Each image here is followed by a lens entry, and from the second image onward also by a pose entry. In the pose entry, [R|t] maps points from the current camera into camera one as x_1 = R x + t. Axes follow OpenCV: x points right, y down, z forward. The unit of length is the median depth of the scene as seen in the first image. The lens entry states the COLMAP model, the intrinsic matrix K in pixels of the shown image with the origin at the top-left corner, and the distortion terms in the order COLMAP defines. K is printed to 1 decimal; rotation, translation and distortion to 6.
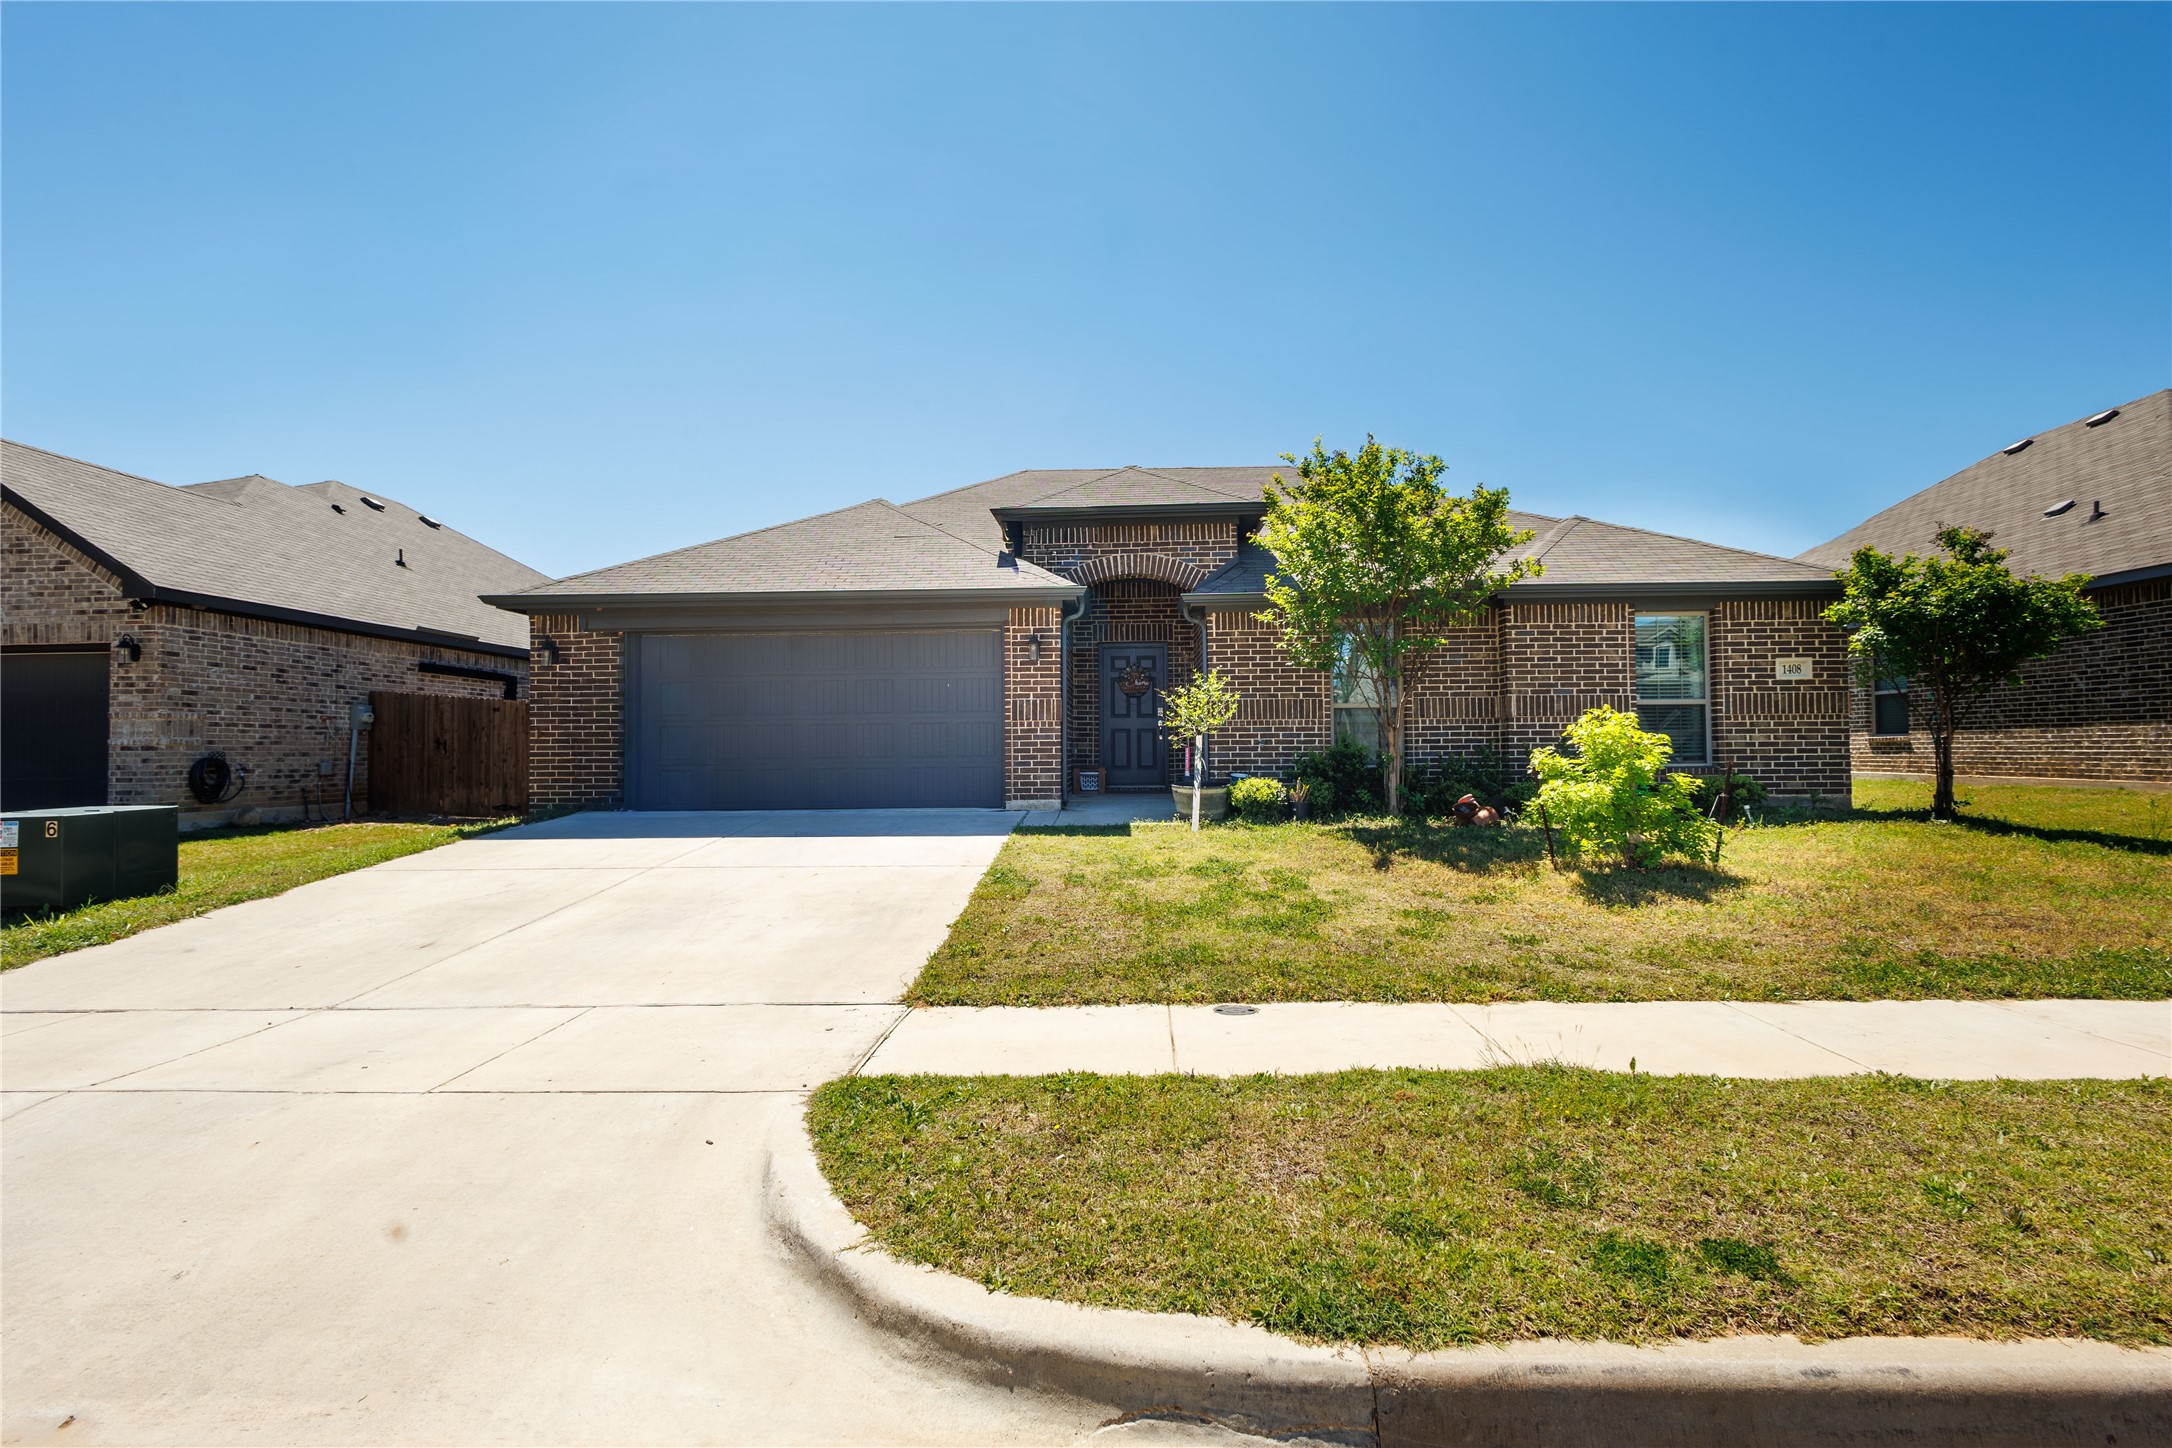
lens RADIAL K [[999.0, 0, 1086.5], [0, 999.0, 724.8], [0, 0, 1]] dist [0.004378, -0.000141]
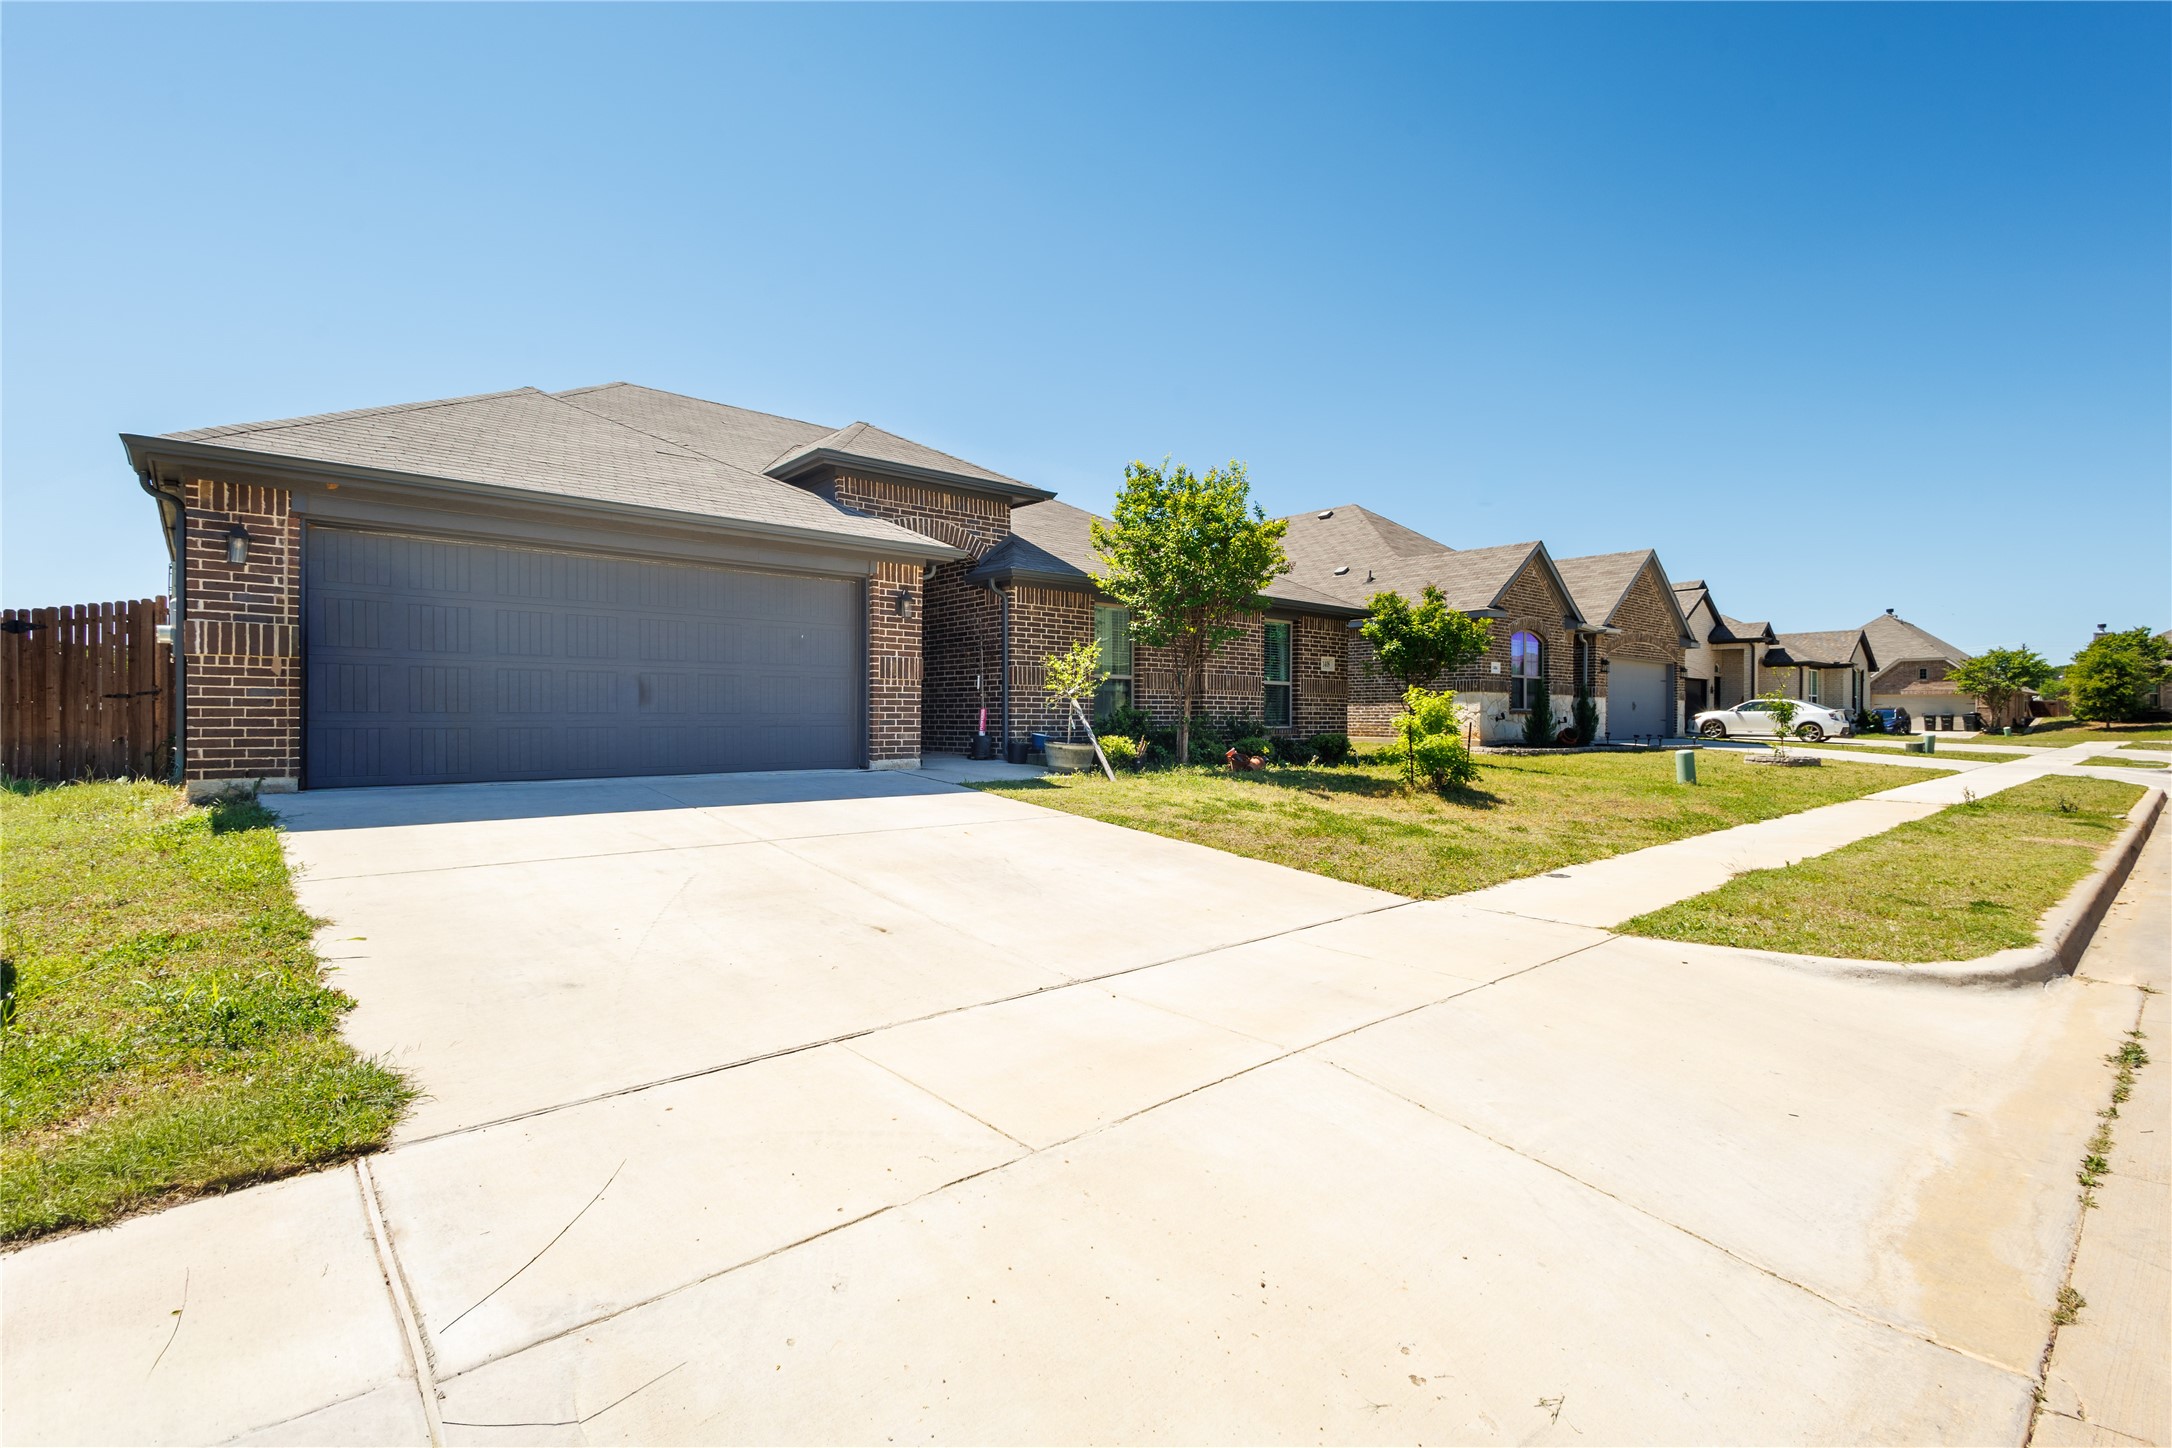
lens RADIAL K [[999.0, 0, 1090.3], [0, 999.0, 723.0], [0, 0, 1]] dist [0.004378, -0.000141]
pose [[0.715767, 0.007707, 0.698297, -0.601596], [-0.029200, 0.999395, 0.018900, 0.015181], [-0.697728, -0.033918, 0.715559, 0.162537]]
